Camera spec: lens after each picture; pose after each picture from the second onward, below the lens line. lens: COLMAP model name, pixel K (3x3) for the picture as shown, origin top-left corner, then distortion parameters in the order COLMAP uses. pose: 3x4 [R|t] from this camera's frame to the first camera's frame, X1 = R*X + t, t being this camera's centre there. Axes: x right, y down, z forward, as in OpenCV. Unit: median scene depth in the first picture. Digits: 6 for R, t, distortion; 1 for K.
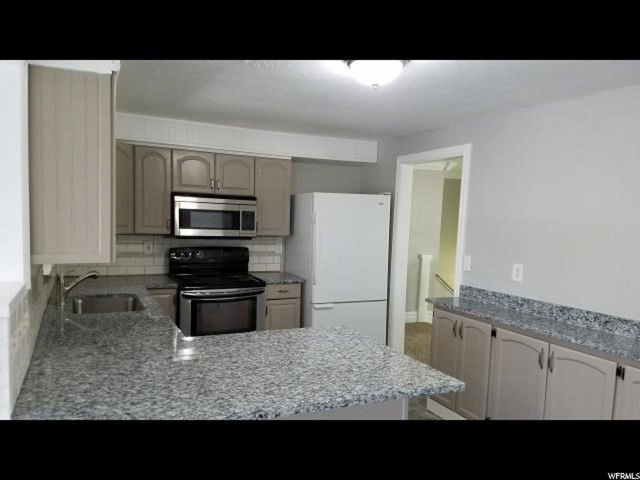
lens RADIAL K [[486.4, 0, 318.4], [0, 486.4, 249.3], [0, 0, 1]] dist [0.181008, -0.278974]
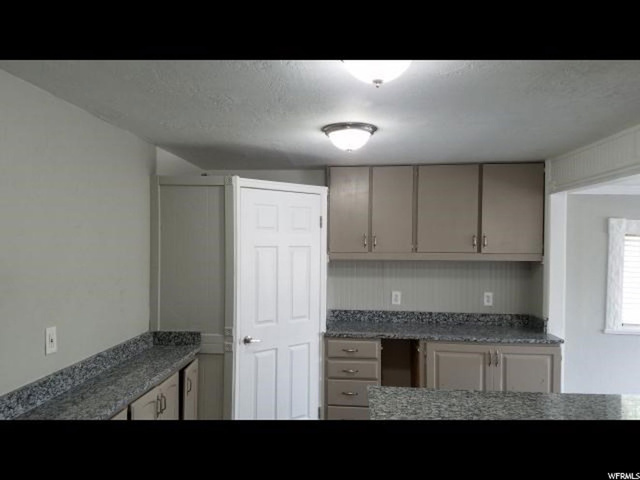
lens RADIAL K [[486.4, 0, 318.4], [0, 486.4, 249.3], [0, 0, 1]] dist [0.181008, -0.278974]
pose [[-0.868406, -0.048443, 0.493482, -0.094559], [-0.002065, 0.995561, 0.094096, -0.091907], [-0.495849, 0.080694, -0.864651, 0.937036]]
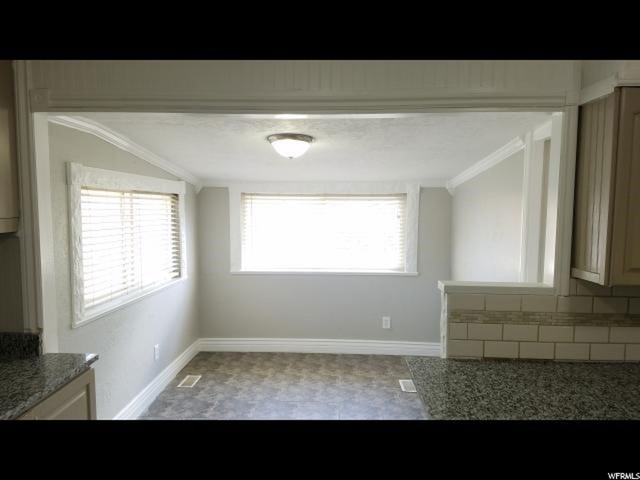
lens RADIAL K [[486.4, 0, 318.4], [0, 486.4, 249.3], [0, 0, 1]] dist [0.181008, -0.278974]
pose [[-0.473706, 0.040487, -0.879752, 0.312615], [-0.084805, 0.992203, 0.091326, -0.037387], [0.876591, 0.117869, -0.466579, 0.436497]]
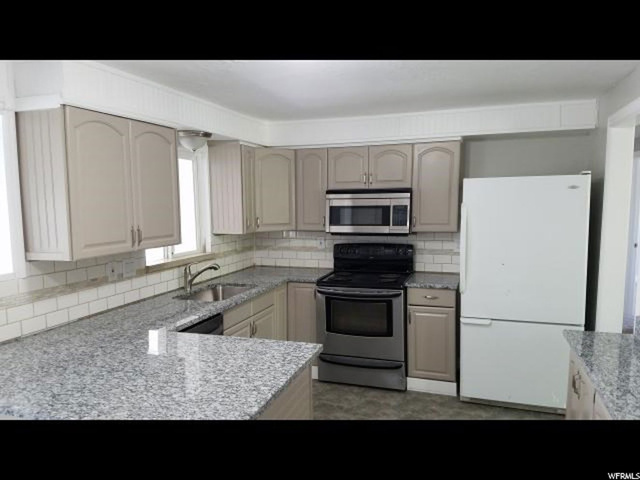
lens RADIAL K [[486.4, 0, 318.4], [0, 486.4, 249.3], [0, 0, 1]] dist [0.181008, -0.278974]
pose [[0.721193, 0.031623, -0.692012, 0.392943], [-0.015997, 0.999451, 0.029001, -0.020788], [0.692549, -0.009846, 0.721303, 0.245053]]
